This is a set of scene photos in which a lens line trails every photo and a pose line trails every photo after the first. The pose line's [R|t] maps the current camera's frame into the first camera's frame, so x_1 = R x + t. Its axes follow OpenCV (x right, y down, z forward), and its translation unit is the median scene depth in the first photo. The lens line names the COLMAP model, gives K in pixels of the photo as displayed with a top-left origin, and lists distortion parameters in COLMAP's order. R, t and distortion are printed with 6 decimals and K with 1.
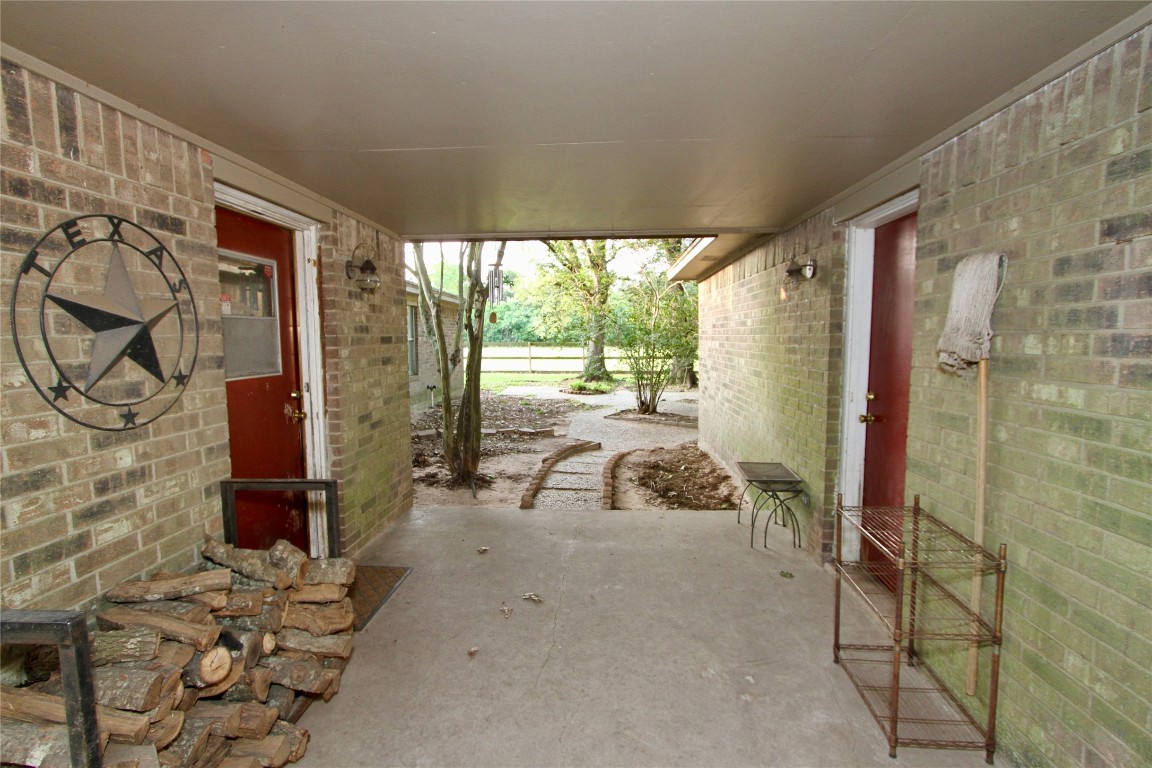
lens RADIAL K [[551.3, 0, 576.5], [0, 551.3, 384.8], [0, 0, 1]] dist [0.000670, 0.000013]
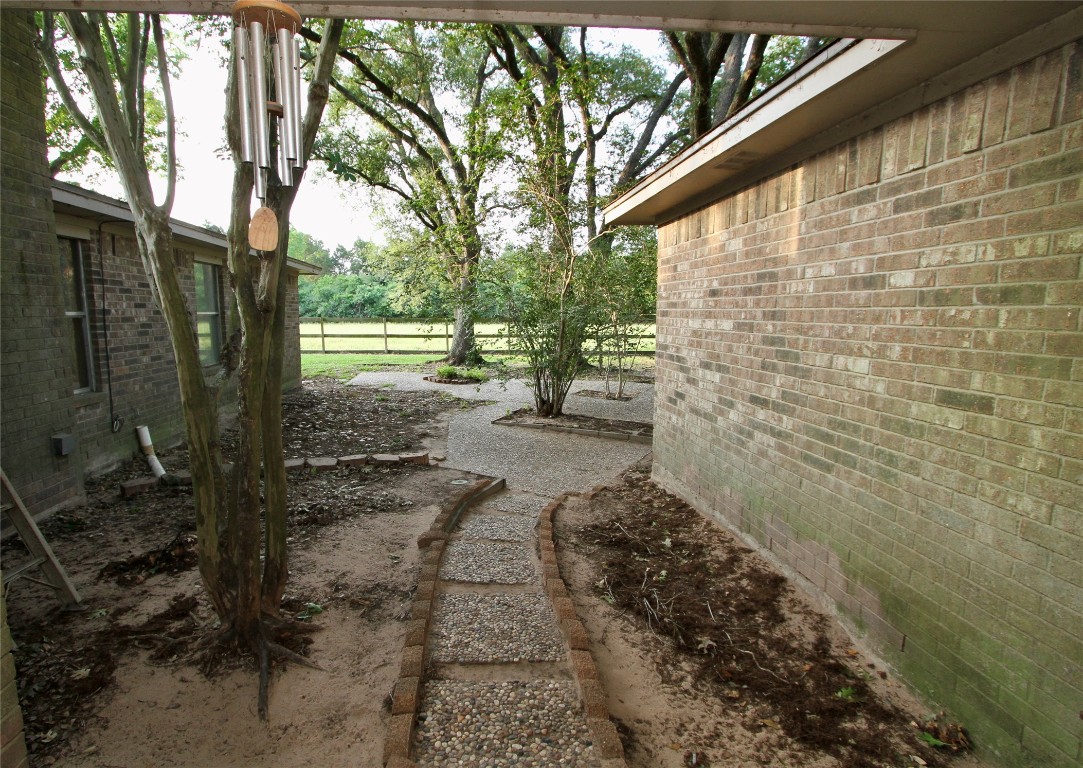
lens RADIAL K [[527.3, 0, 491.9], [0, 527.3, 383.0], [0, 0, 1]] dist [-0.002490, 0.000098]
pose [[0.993135, -0.008982, 0.116632, -0.031176], [0.003663, 0.998947, 0.045737, -0.024854], [-0.116920, -0.044996, 0.992122, 0.308006]]
